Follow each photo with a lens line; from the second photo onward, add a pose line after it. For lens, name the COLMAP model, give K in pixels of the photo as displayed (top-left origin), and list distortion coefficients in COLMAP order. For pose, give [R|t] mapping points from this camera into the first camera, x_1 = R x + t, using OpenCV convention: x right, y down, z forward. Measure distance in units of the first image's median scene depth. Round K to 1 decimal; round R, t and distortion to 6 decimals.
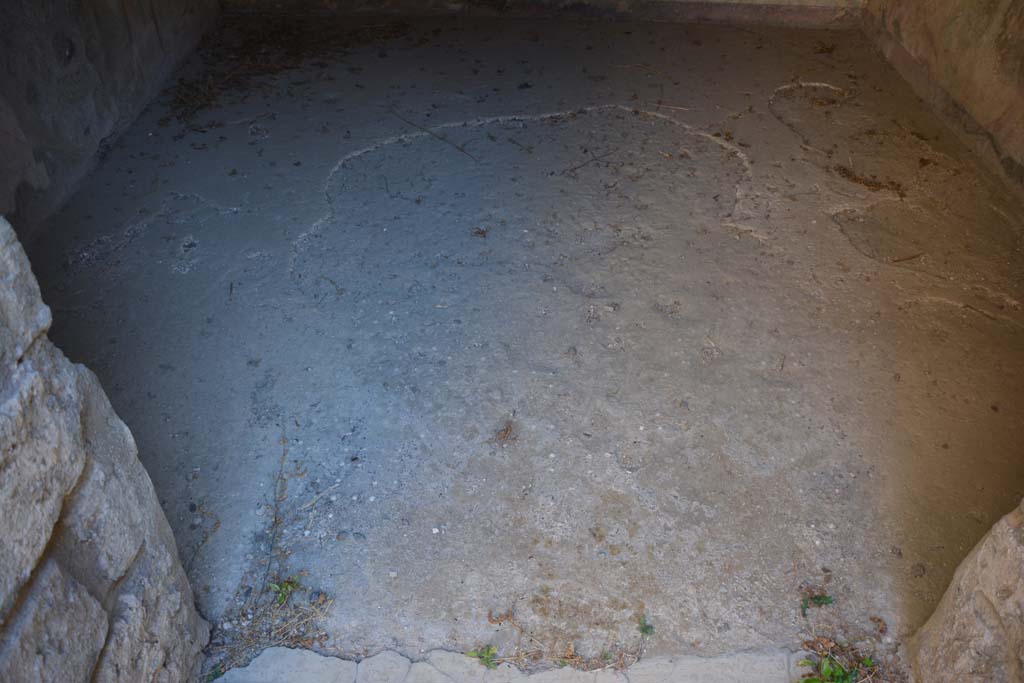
lens RADIAL K [[800.8, 0, 516.2], [0, 800.8, 345.9], [0, 0, 1]] dist [-0.160723, 0.120828]
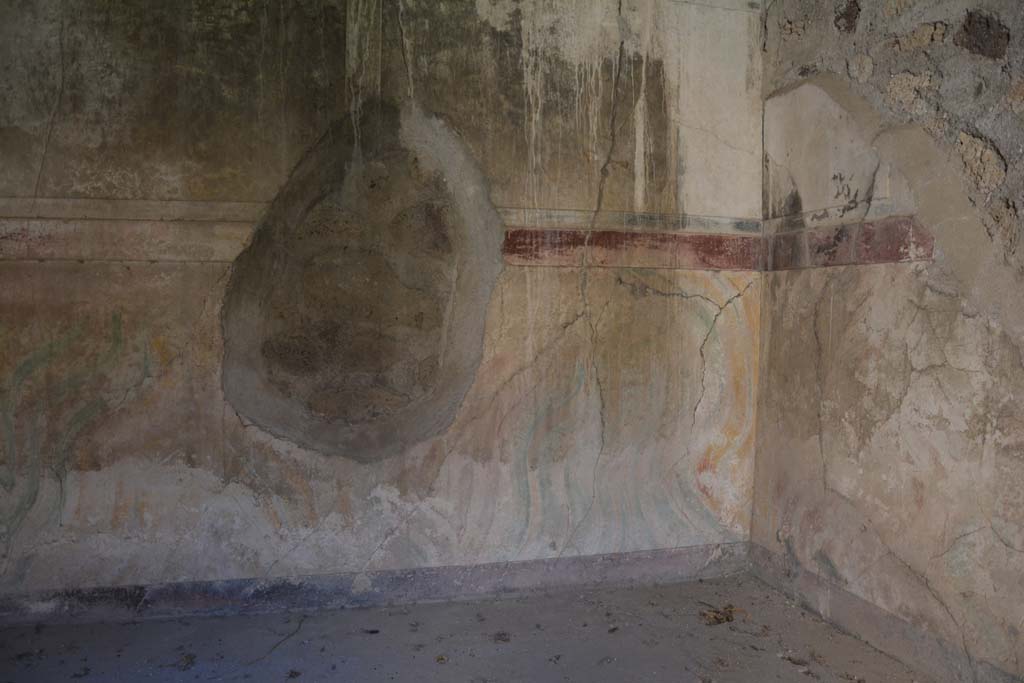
lens RADIAL K [[780.4, 0, 507.7], [0, 780.4, 355.7], [0, 0, 1]] dist [-0.150412, 0.098620]
pose [[0.962525, -0.013792, 0.270843, 0.155010], [0.180229, 0.778786, -0.600841, -0.362852], [-0.202642, 0.627138, 0.752086, 0.782643]]
